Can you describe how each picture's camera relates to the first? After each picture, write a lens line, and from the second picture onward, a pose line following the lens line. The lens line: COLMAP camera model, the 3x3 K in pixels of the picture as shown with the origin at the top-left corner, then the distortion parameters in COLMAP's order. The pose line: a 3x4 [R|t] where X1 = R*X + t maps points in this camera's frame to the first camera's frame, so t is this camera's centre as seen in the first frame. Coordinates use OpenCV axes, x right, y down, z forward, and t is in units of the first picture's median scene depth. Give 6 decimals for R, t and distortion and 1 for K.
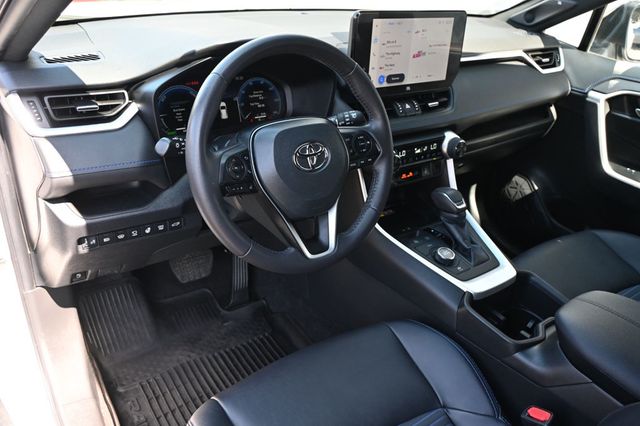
lens RADIAL K [[516.4, 0, 320.0], [0, 516.4, 213.0], [0, 0, 1]] dist [0.004240, 0.001935]
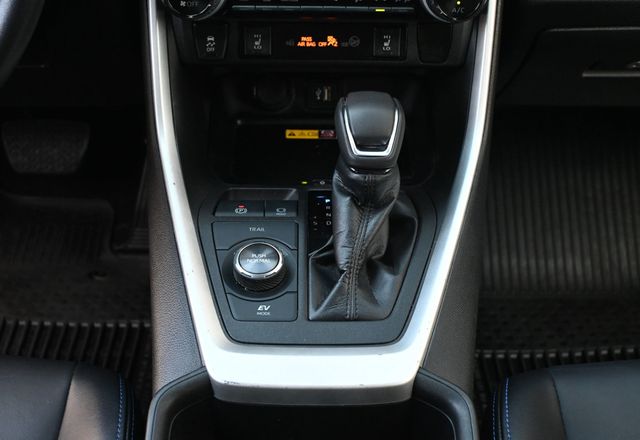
lens RADIAL K [[973.6, 0, 320.0], [0, 973.6, 220.0], [0, 0, 1]] dist [0.027767, 0.064788]
pose [[0.809391, 0.292114, -0.509467, 0.638354], [-0.226961, 0.955704, 0.187401, -0.091996], [0.541642, -0.036052, 0.839836, 0.446277]]
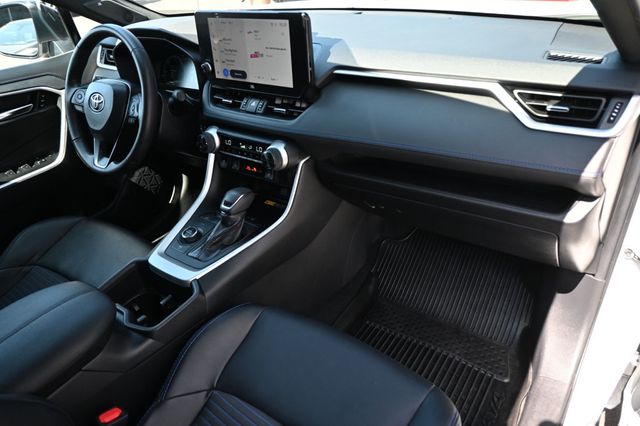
lens RADIAL K [[435.5, 0, 333.2], [0, 435.5, 205.3], [0, 0, 1]] dist [-0.001952, -0.000662]
pose [[0.329410, 0.383202, -0.862928, 1.148583], [-0.363313, 0.895012, 0.258760, -0.334489], [0.871489, 0.228275, 0.434048, 0.867591]]
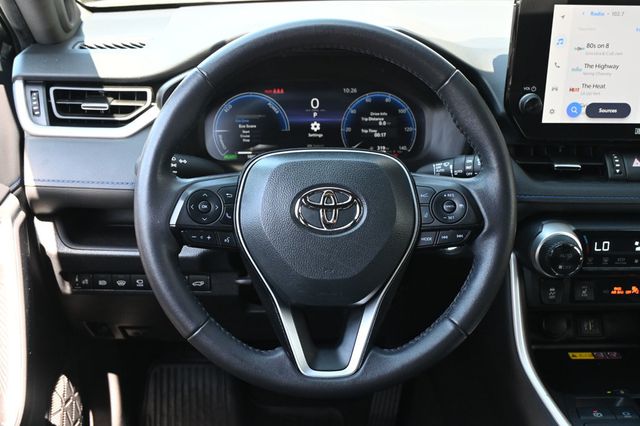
lens RADIAL K [[785.8, 0, 320.0], [0, 785.8, 213.0], [0, 0, 1]] dist [0.013283, -0.014930]
pose [[0.833645, 0.146507, -0.532515, 0.366205], [-0.216259, 0.973777, -0.070642, -0.028204], [0.508201, 0.174051, 0.843468, 0.156069]]
